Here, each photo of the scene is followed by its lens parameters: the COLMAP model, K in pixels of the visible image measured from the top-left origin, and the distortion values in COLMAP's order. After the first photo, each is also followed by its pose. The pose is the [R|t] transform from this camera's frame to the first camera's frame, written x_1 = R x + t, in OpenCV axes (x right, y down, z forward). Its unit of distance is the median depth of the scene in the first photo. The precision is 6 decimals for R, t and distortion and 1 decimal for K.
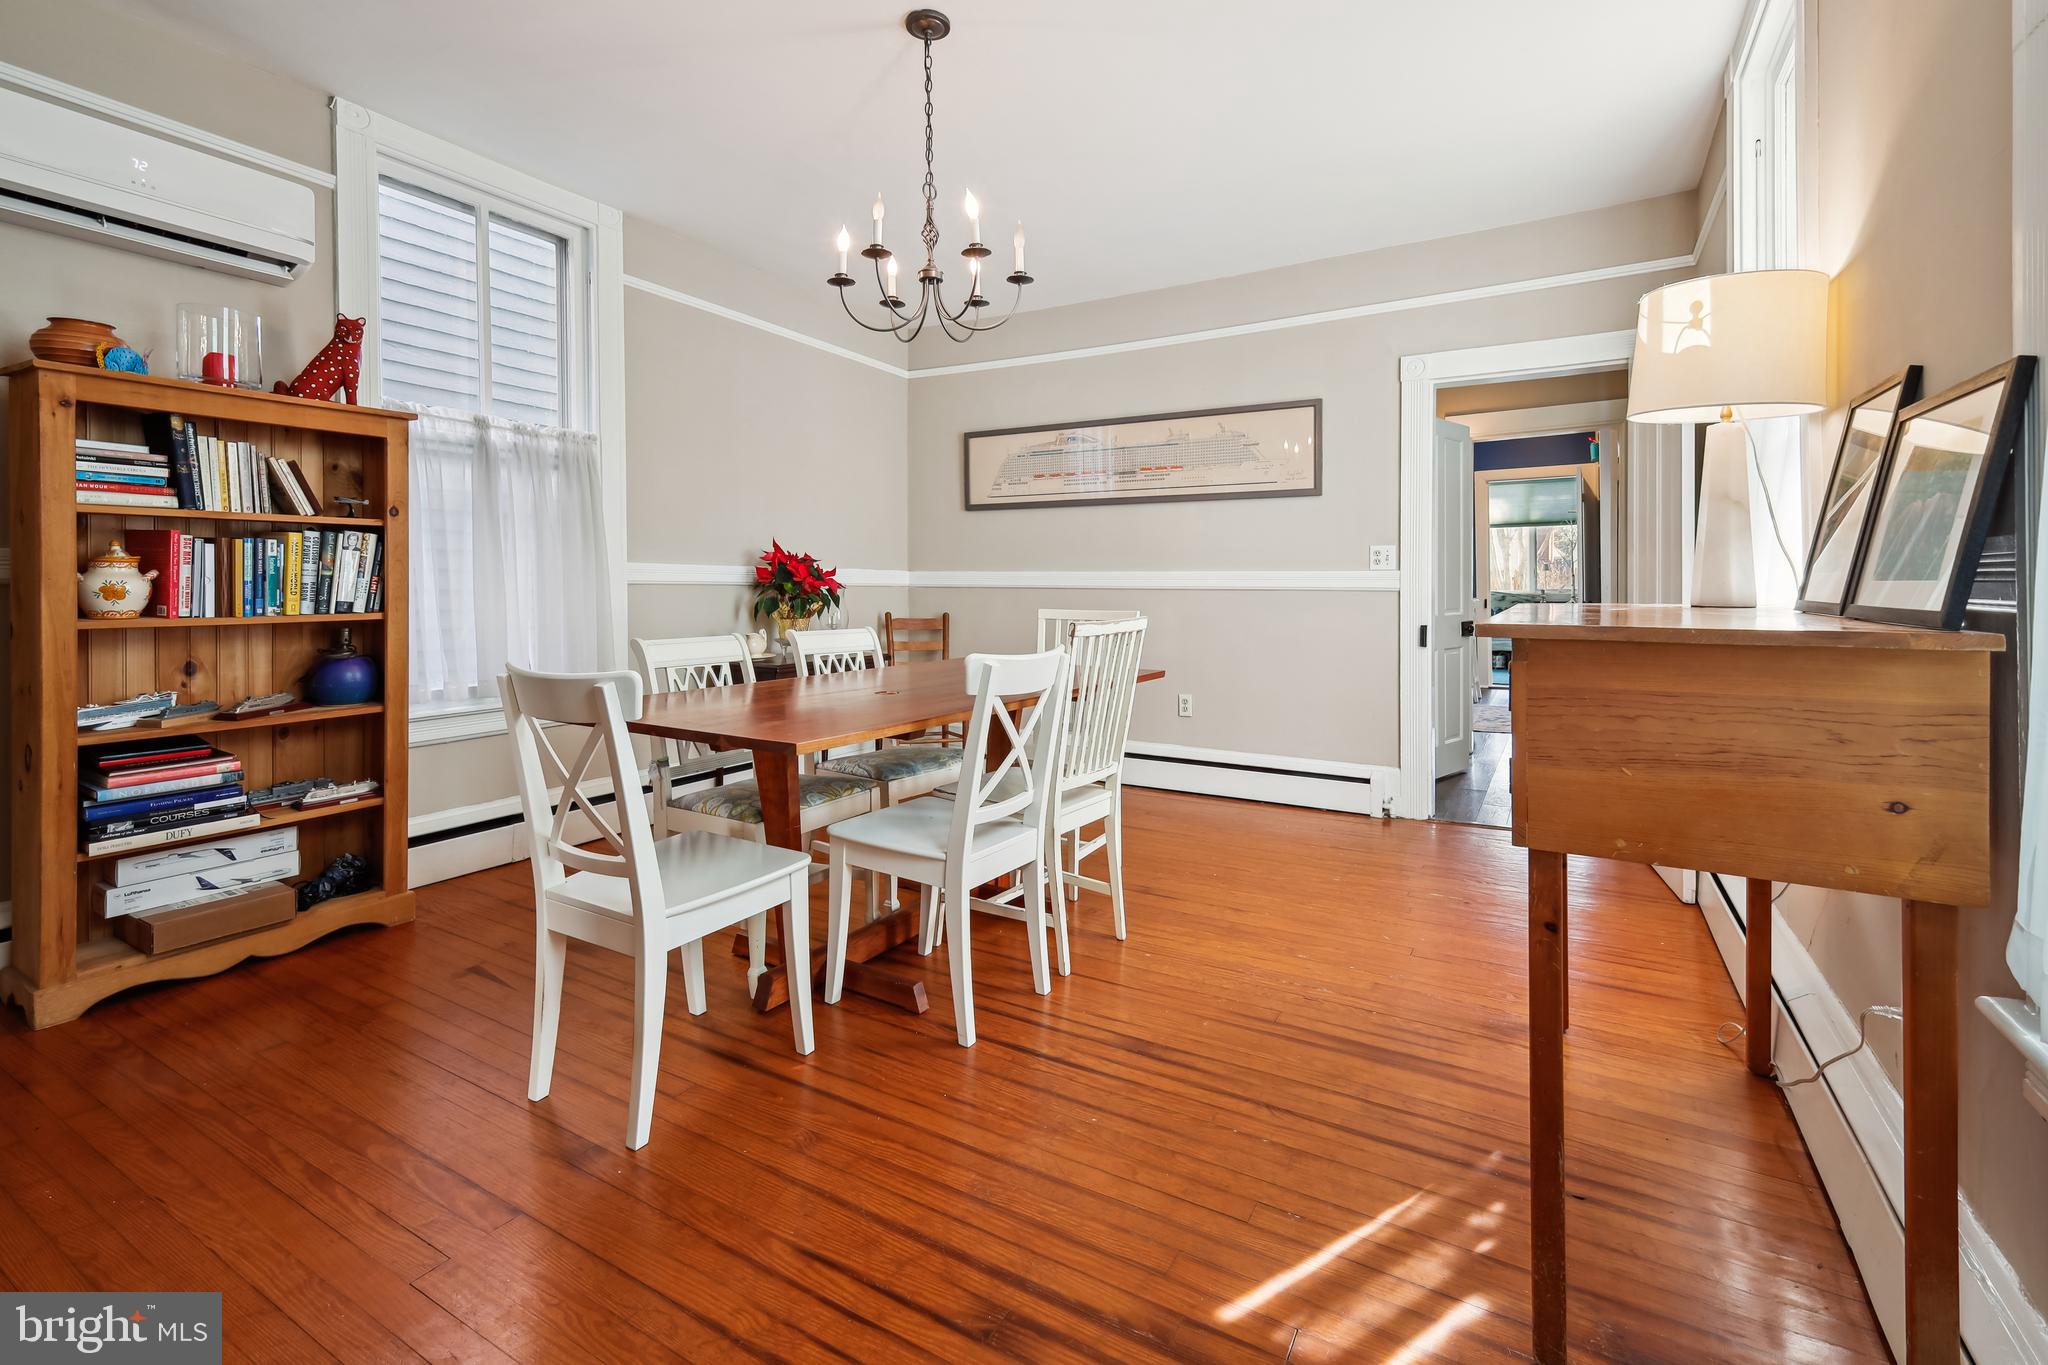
lens RADIAL K [[928.0, 0, 1019.1], [0, 928.0, 593.3], [0, 0, 1]] dist [0.000475, -0.000037]
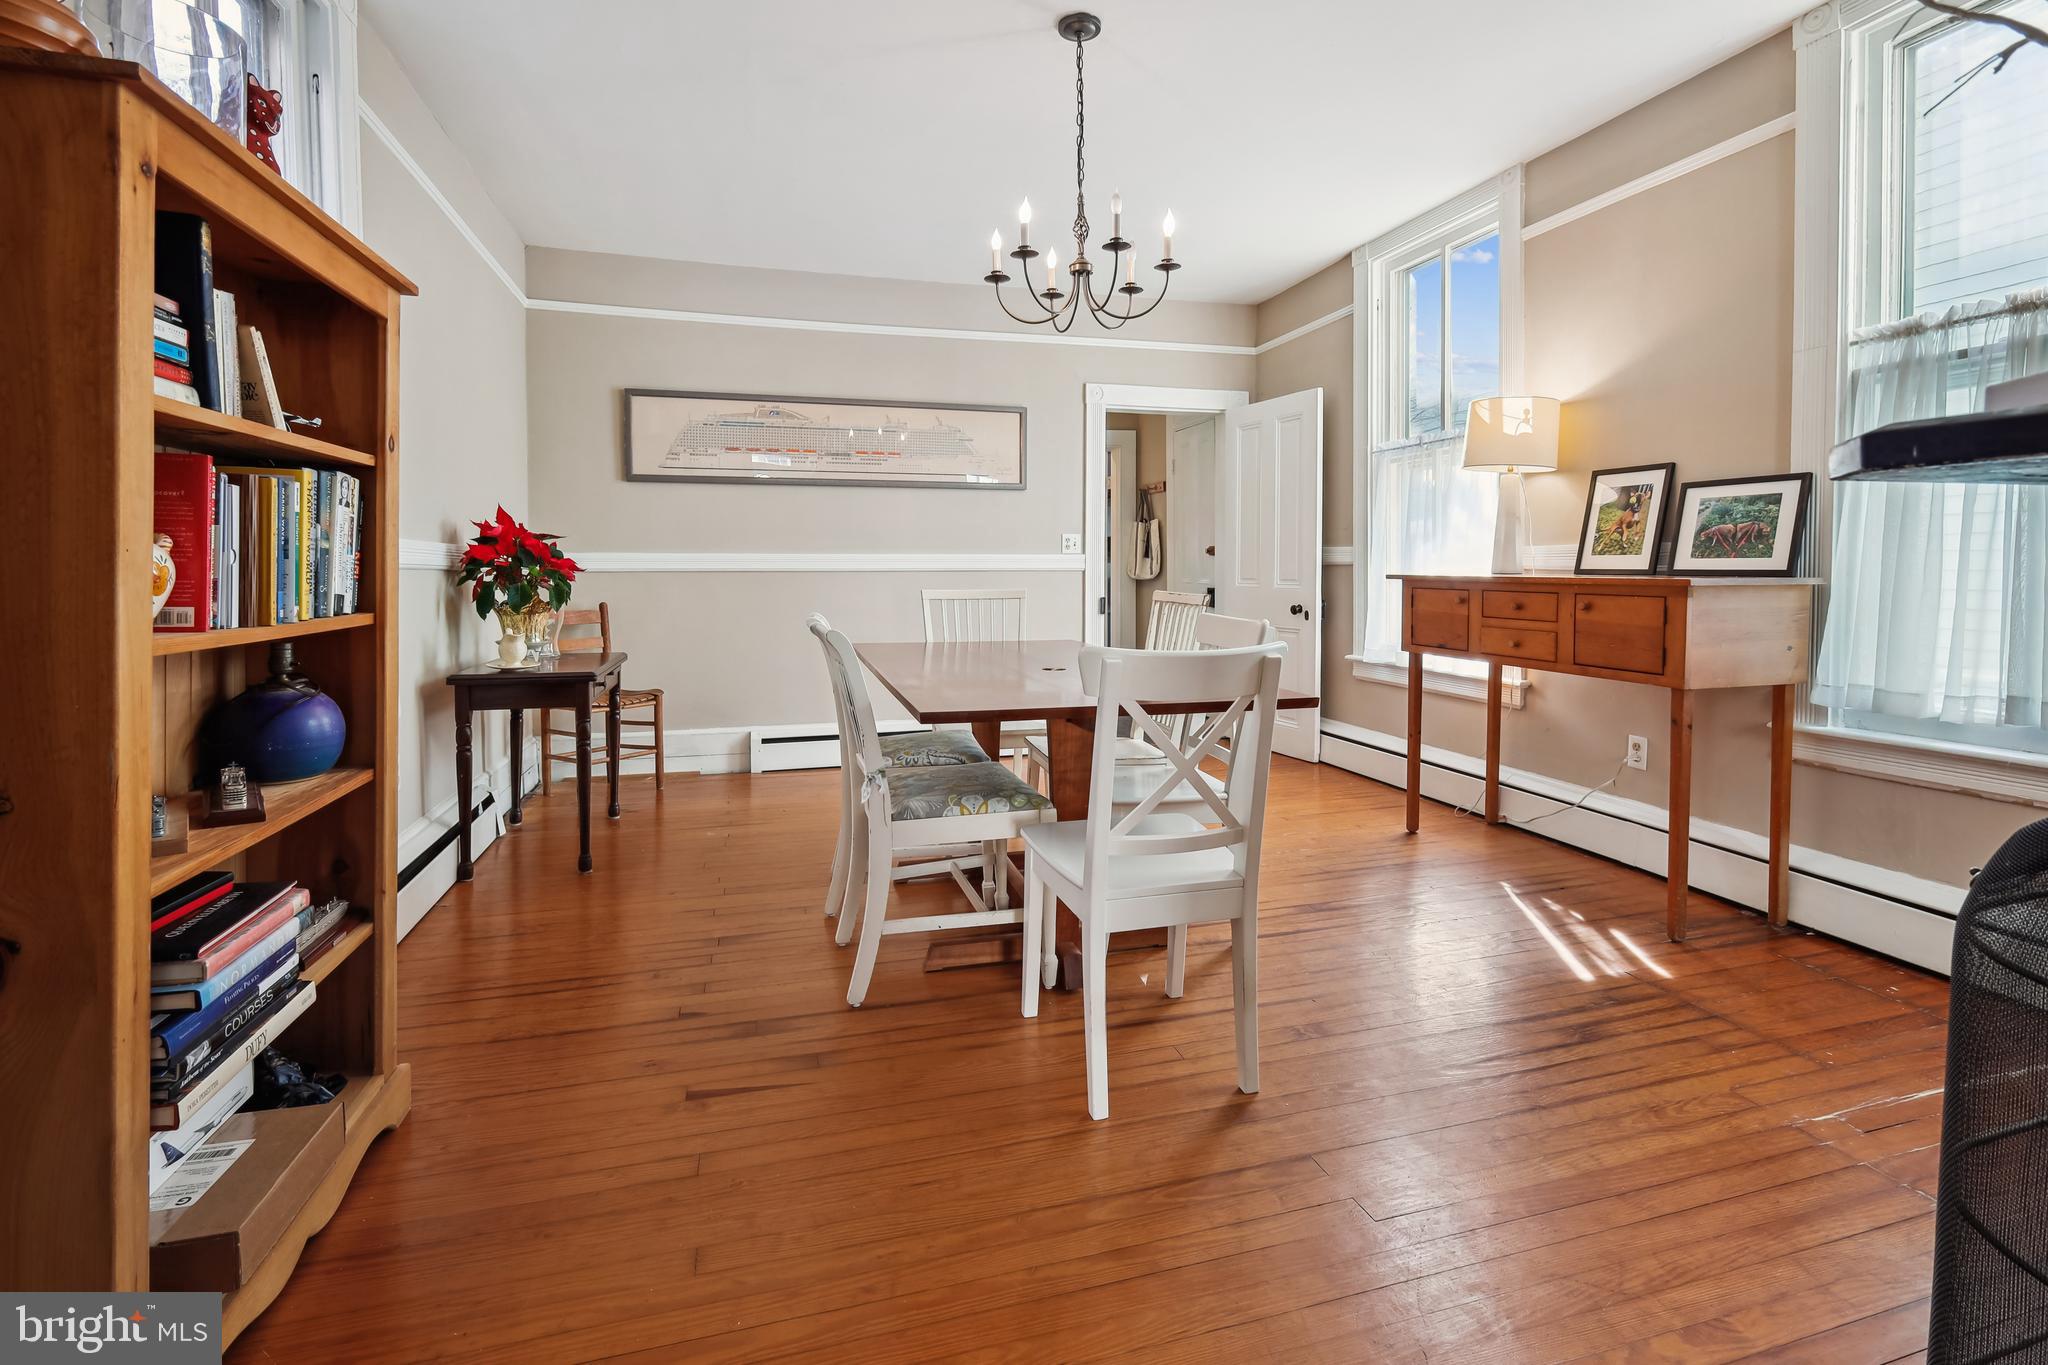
lens RADIAL K [[931.0, 0, 1034.1], [0, 931.0, 599.6], [0, 0, 1]] dist [-0.029083, -0.000177]
pose [[0.684815, -0.028510, 0.728159, -0.829394], [0.012537, 0.999547, 0.027345, 0.001742], [-0.728609, -0.009598, 0.684862, 0.291973]]
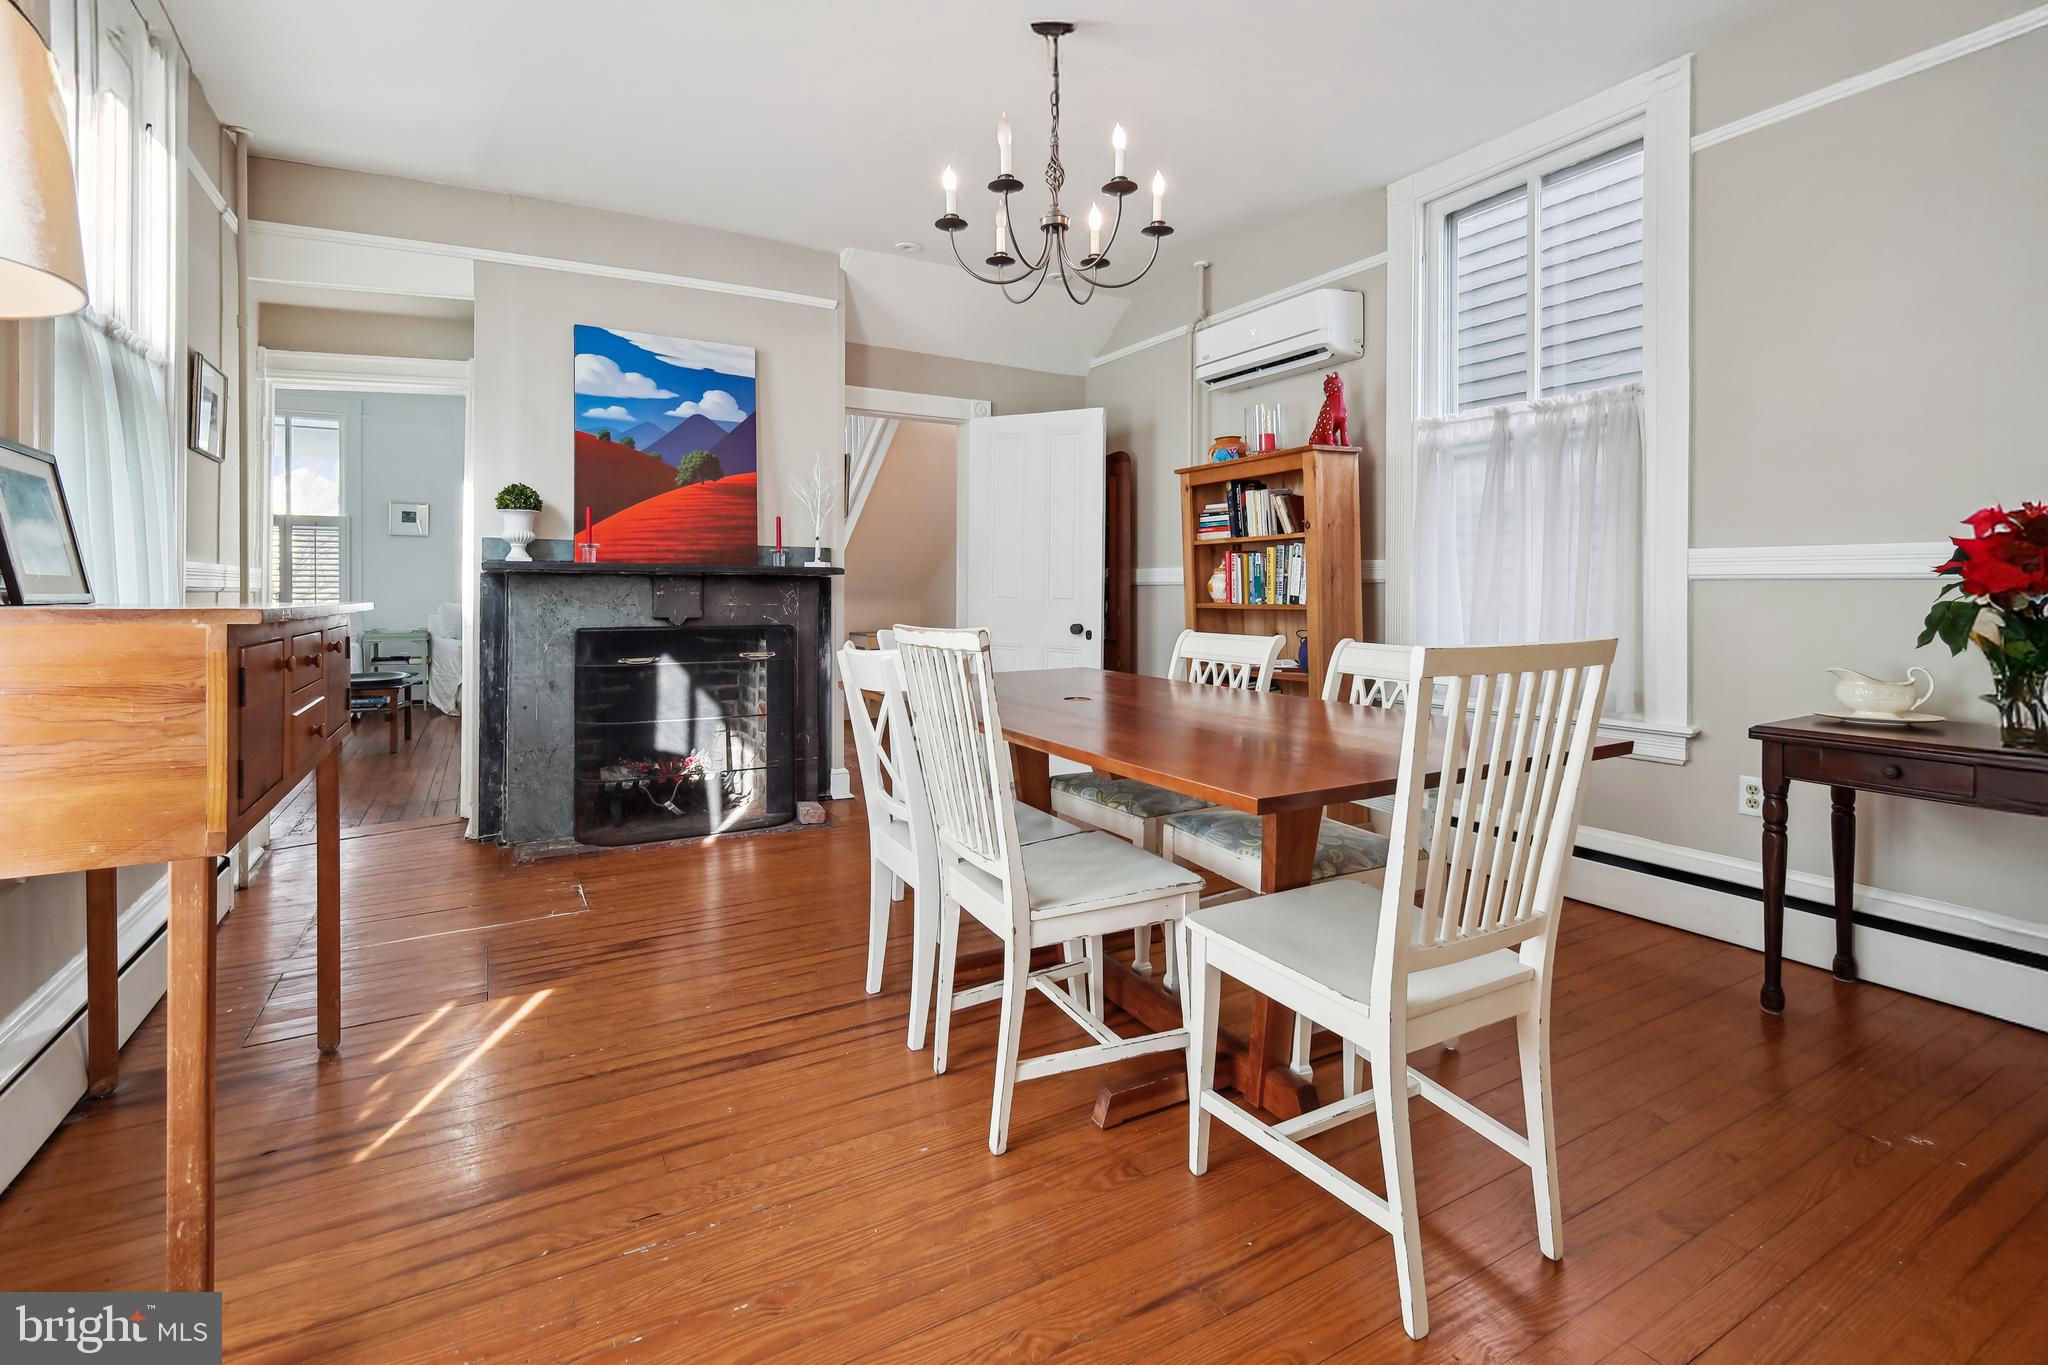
lens RADIAL K [[928.0, 0, 1019.1], [0, 928.0, 593.3], [0, 0, 1]] dist [0.000475, -0.000037]
pose [[-0.494485, 0.003180, -0.869180, 0.623854], [-0.005879, 0.999958, 0.007003, -0.001180], [0.869166, 0.008572, -0.494445, 1.285588]]
